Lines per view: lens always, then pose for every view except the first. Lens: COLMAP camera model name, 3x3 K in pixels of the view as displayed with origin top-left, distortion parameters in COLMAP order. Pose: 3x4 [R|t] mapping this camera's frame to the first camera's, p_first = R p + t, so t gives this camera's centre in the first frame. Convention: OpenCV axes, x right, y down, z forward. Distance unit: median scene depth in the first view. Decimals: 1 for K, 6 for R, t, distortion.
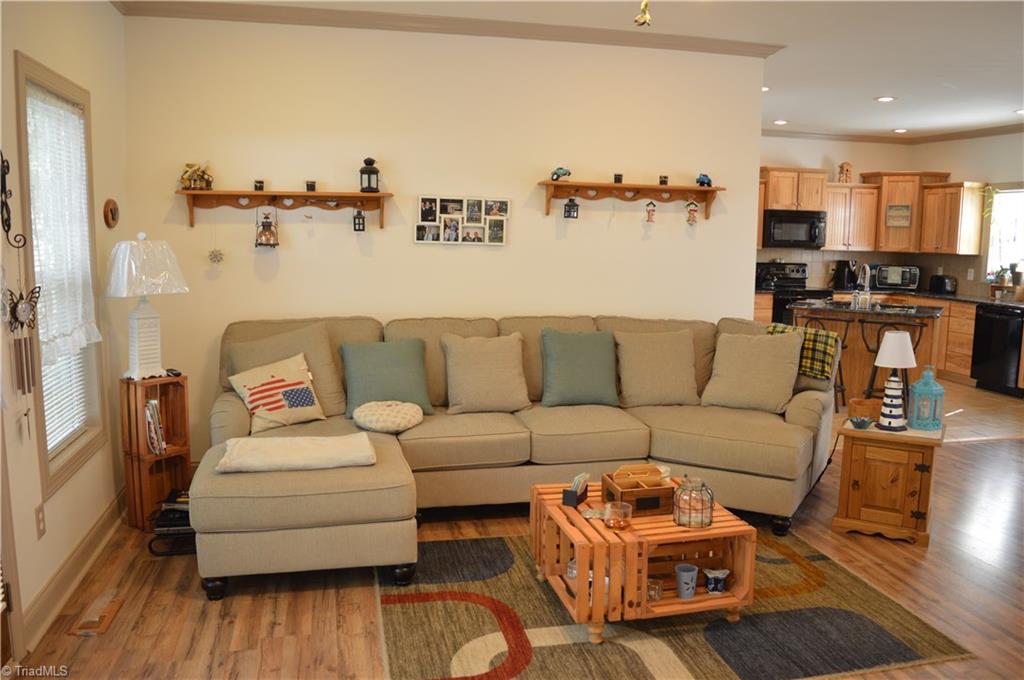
lens RADIAL K [[819.2, 0, 513.8], [0, 819.2, 344.4], [0, 0, 1]] dist [-0.090802, 0.021543]
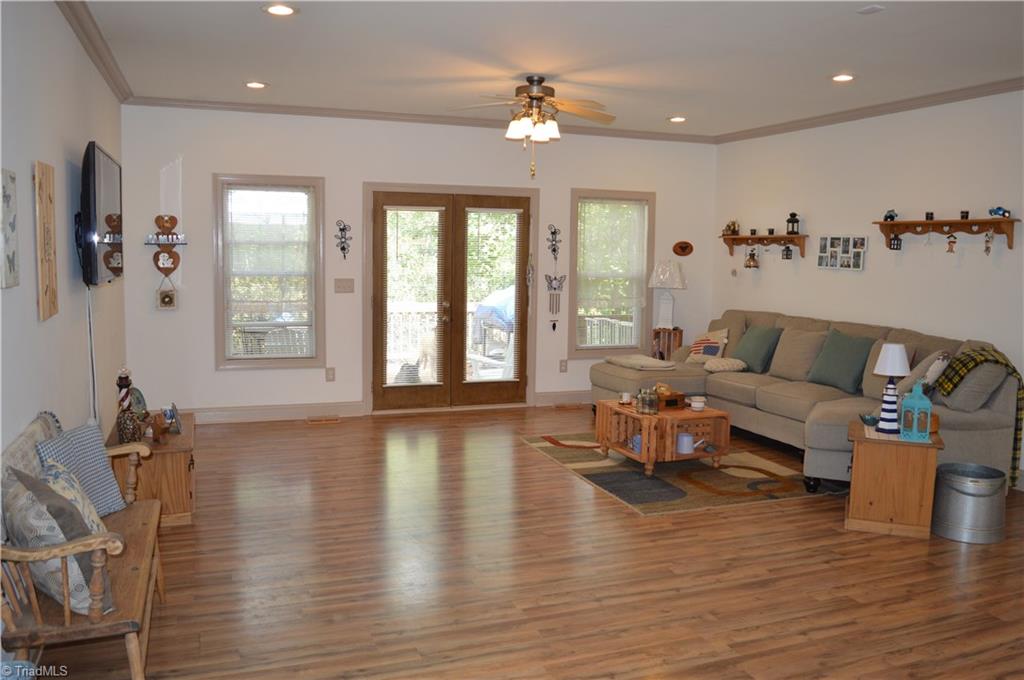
lens RADIAL K [[819.2, 0, 513.8], [0, 819.2, 344.4], [0, 0, 1]] dist [-0.090802, 0.021543]
pose [[0.135229, 0.098226, -0.985933, 1.296409], [-0.151722, 0.985391, 0.077362, -0.018131], [0.979129, 0.139127, 0.148157, 0.276578]]
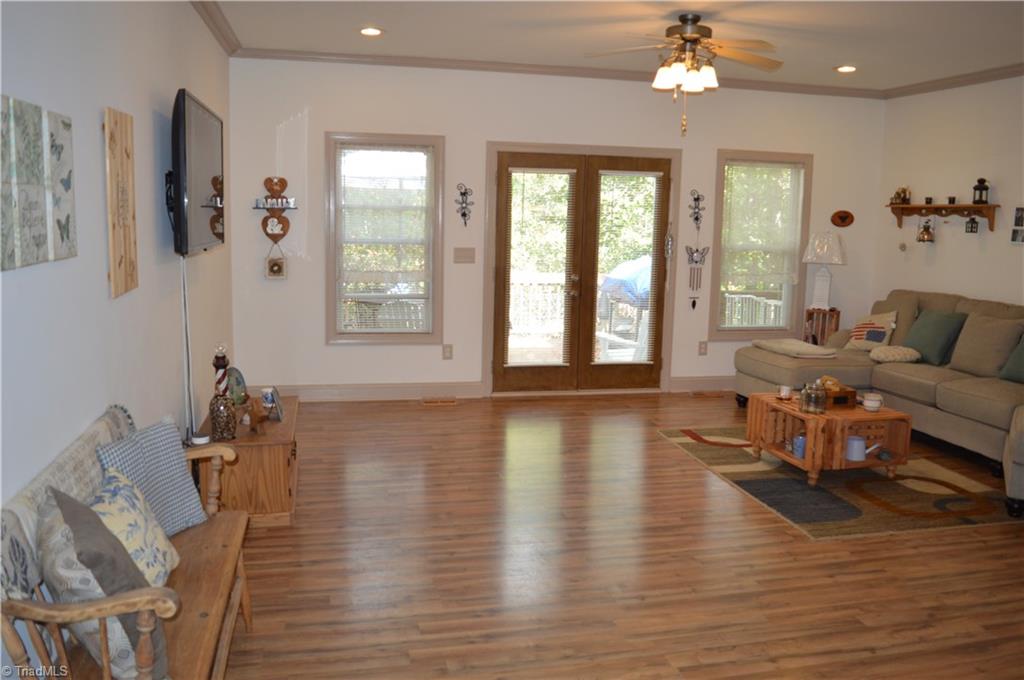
lens RADIAL K [[819.2, 0, 513.8], [0, 819.2, 344.4], [0, 0, 1]] dist [-0.090802, 0.021543]
pose [[-0.004972, 0.138410, -0.990363, 1.143388], [-0.161021, 0.977340, 0.137399, -0.017334], [0.986939, 0.160152, 0.017427, 0.260222]]
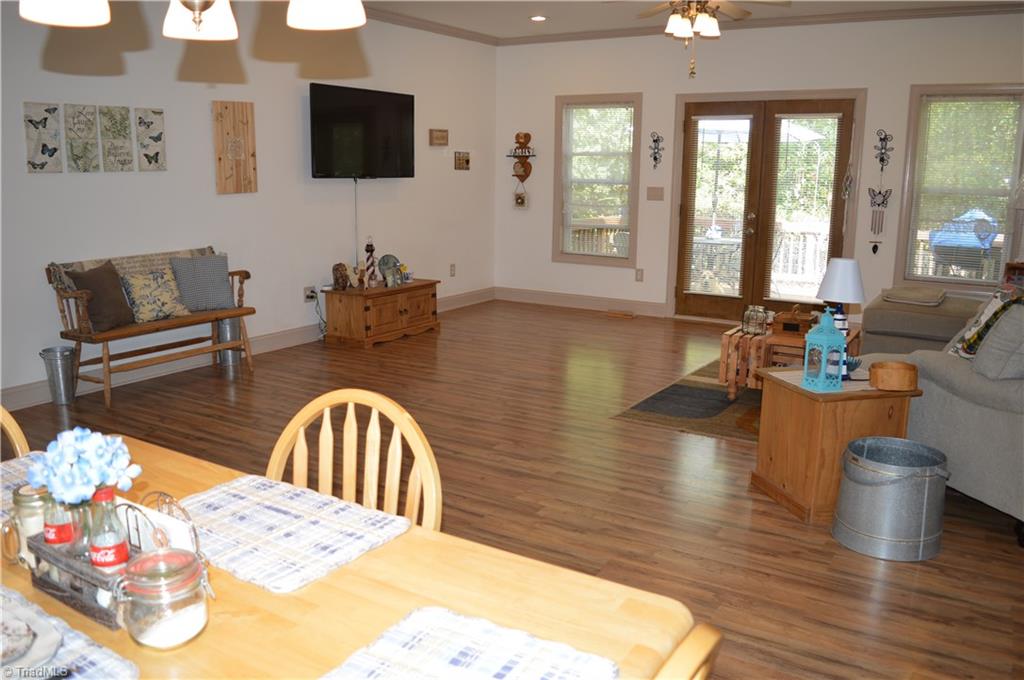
lens RADIAL K [[819.2, 0, 513.8], [0, 819.2, 344.4], [0, 0, 1]] dist [-0.090802, 0.021543]
pose [[-0.707623, 0.122406, -0.695907, 1.114388], [-0.119711, 0.949875, 0.288803, -0.111747], [0.696375, 0.287671, -0.657500, 1.147513]]
